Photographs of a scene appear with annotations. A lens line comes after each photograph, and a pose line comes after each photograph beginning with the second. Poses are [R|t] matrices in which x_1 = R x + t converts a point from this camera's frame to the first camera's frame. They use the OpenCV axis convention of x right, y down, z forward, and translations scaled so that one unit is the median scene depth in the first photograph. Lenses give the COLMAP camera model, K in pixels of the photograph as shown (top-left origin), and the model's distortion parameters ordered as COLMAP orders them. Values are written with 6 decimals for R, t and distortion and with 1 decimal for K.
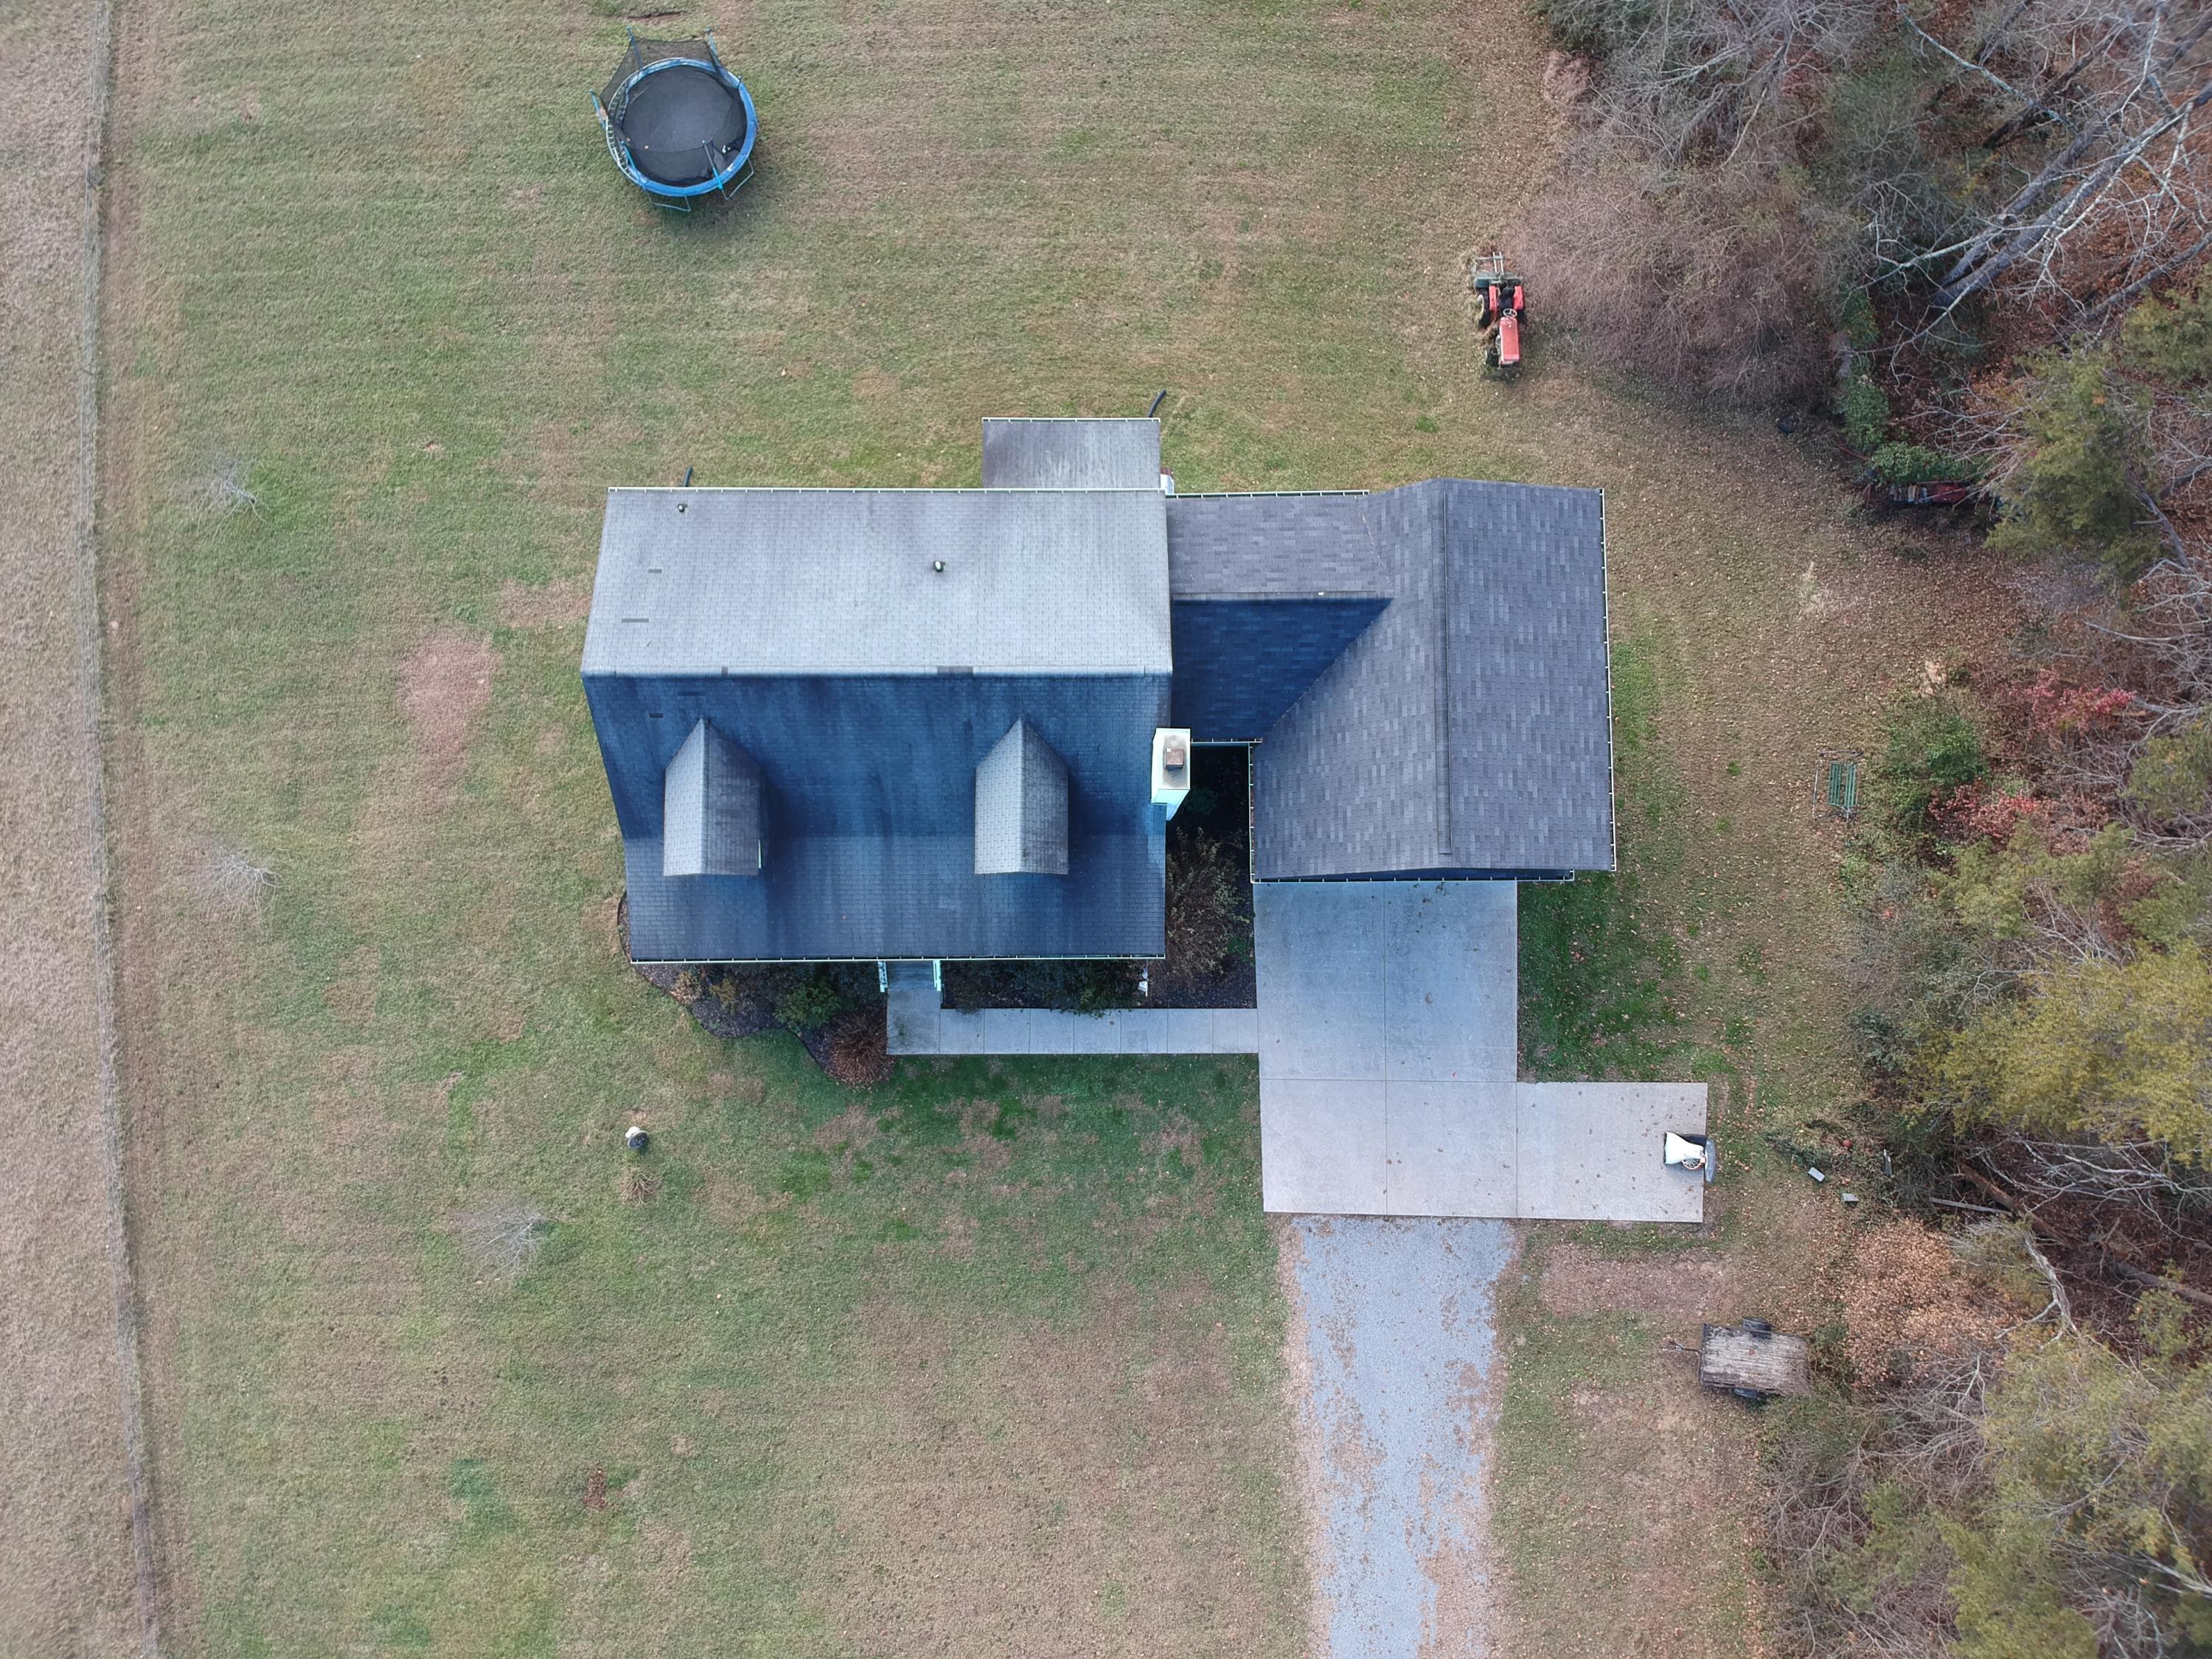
lens RADIAL K [[1620.9, 0, 1089.0], [0, 1620.9, 803.0], [0, 0, 1]] dist [0.087565, -0.157543]
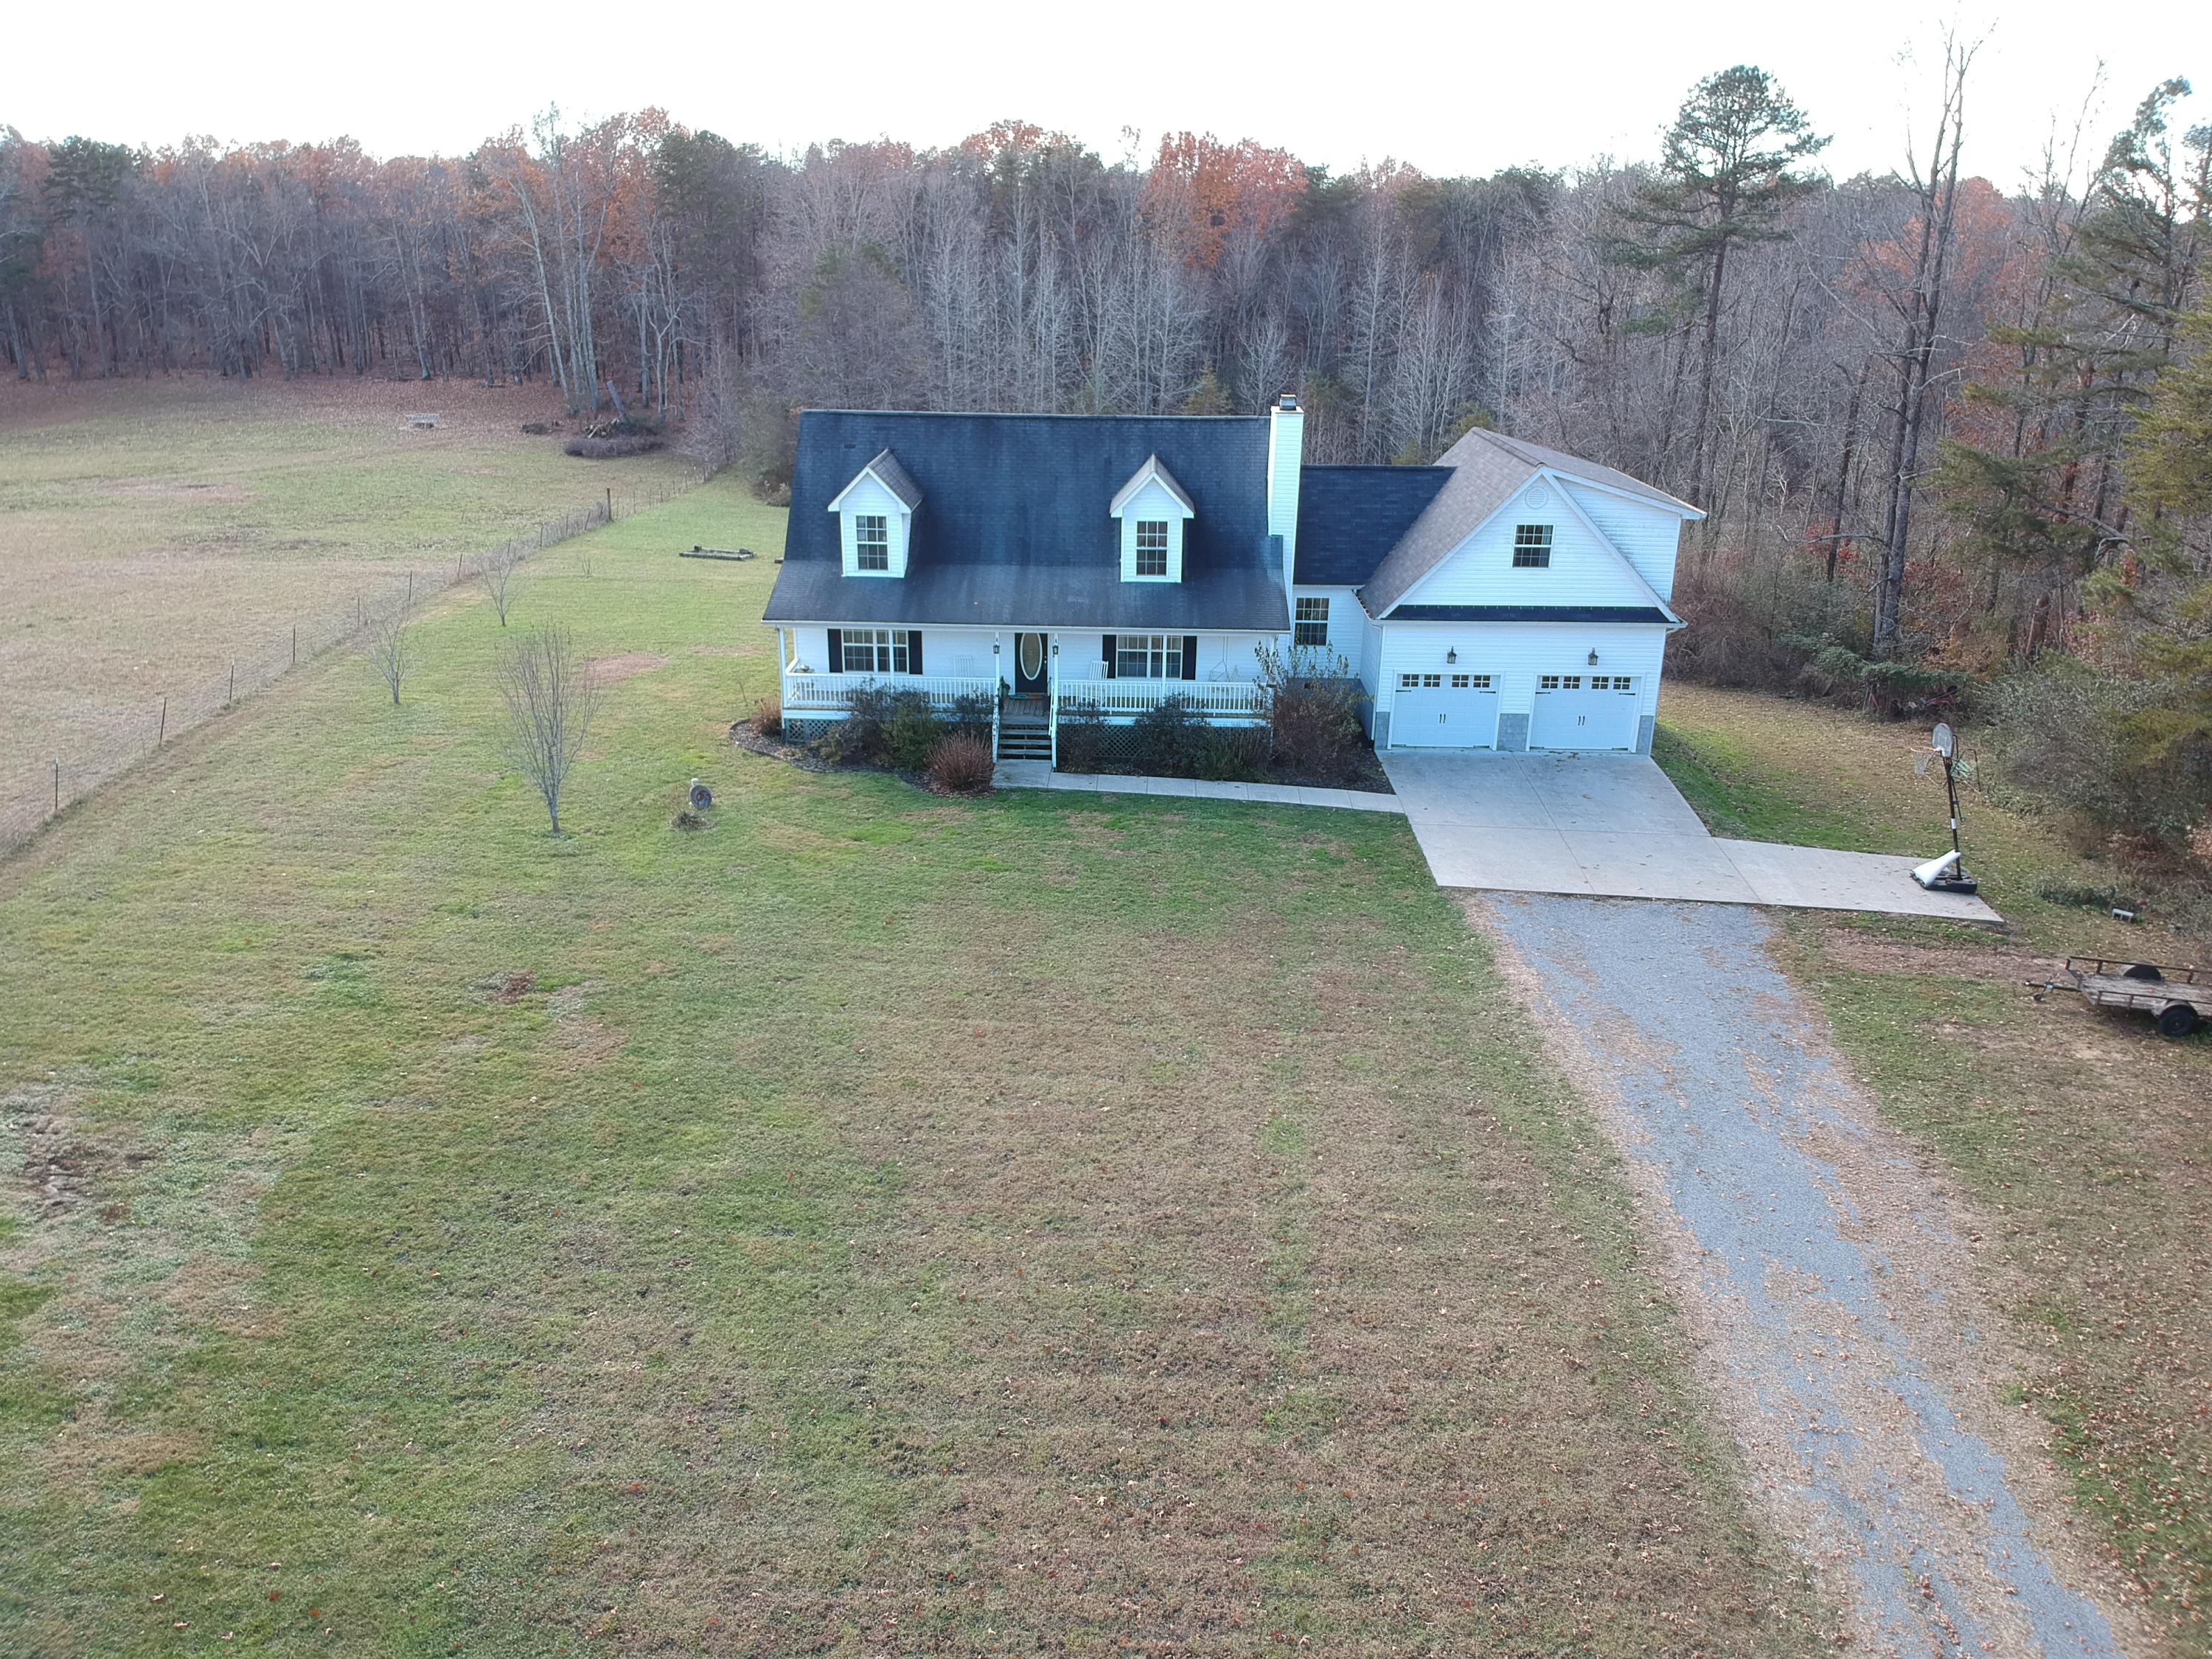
lens RADIAL K [[1620.9, 0, 1087.7], [0, 1620.9, 818.8], [0, 0, 1]] dist [0.087565, -0.157543]
pose [[0.999331, 0.016715, -0.032521, -0.040234], [-0.036539, 0.422748, -0.905510, 0.974276], [-0.001388, 0.906093, 0.423076, 0.633570]]
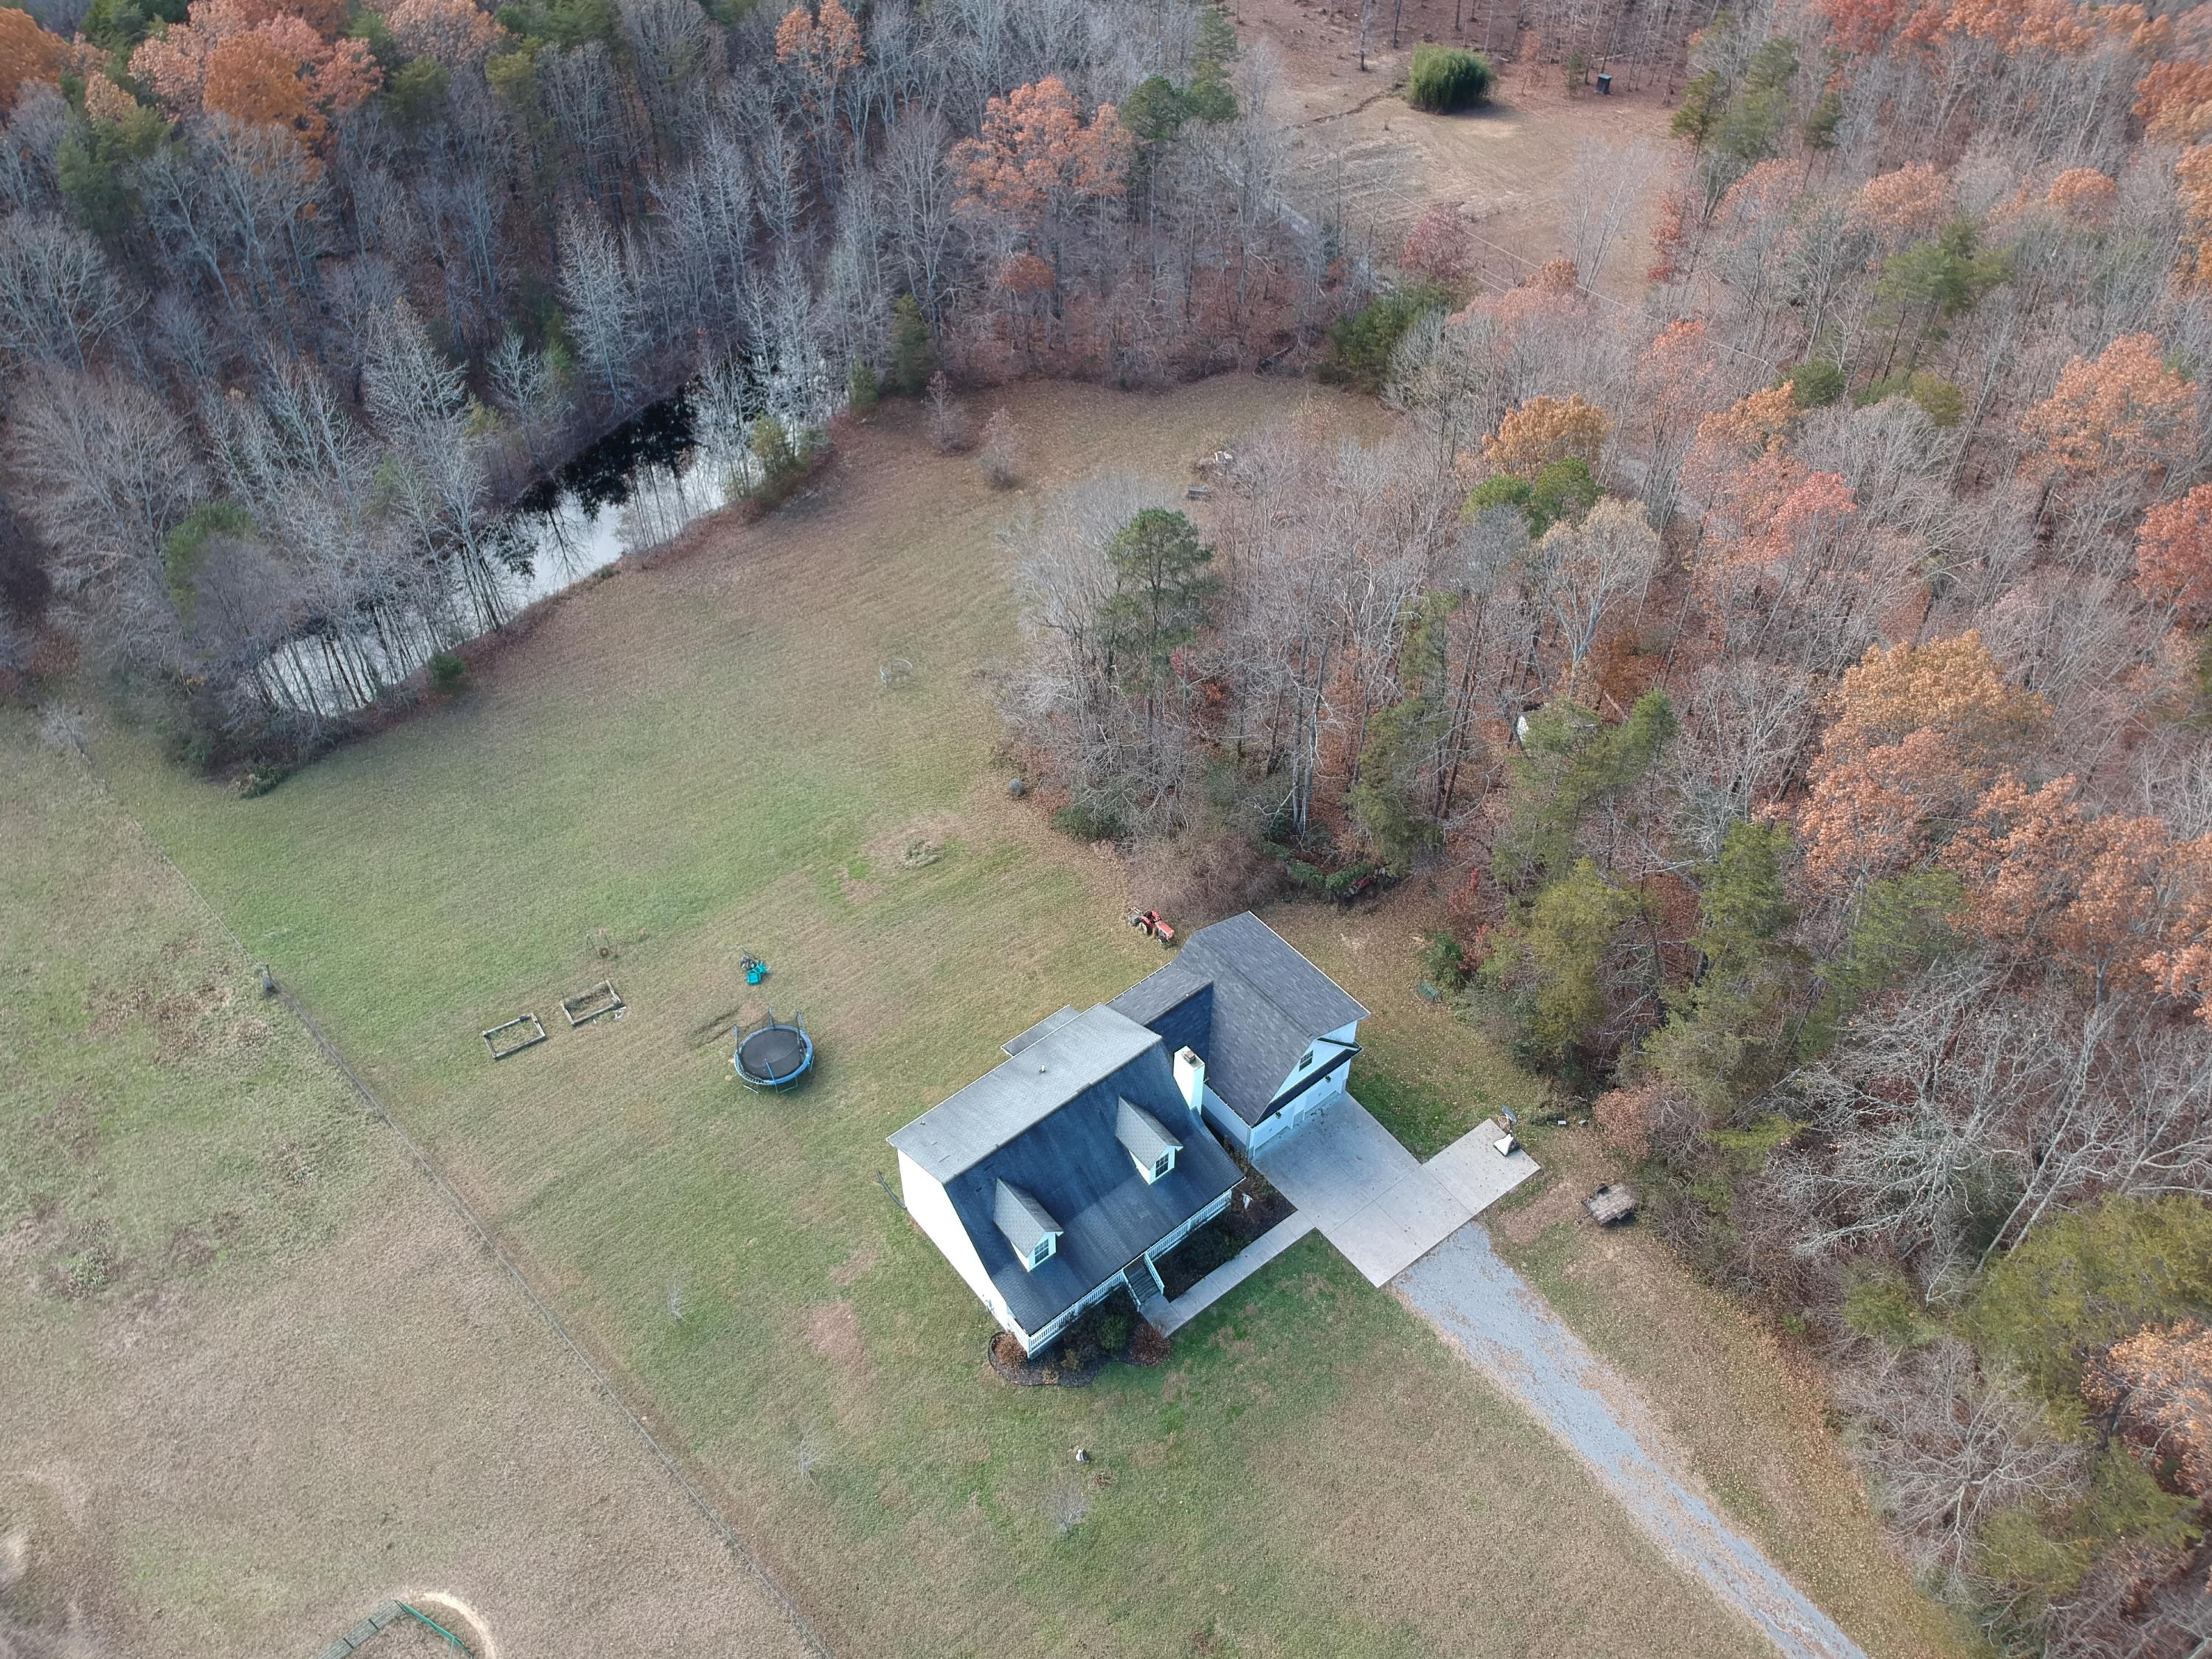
lens RADIAL K [[1620.9, 0, 1086.6], [0, 1620.9, 822.1], [0, 0, 1]] dist [0.087565, -0.157543]
pose [[0.781789, -0.438366, 0.443443, -0.726104], [0.620999, 0.611553, -0.490268, 0.626481], [-0.056271, 0.658664, 0.750330, -0.687904]]
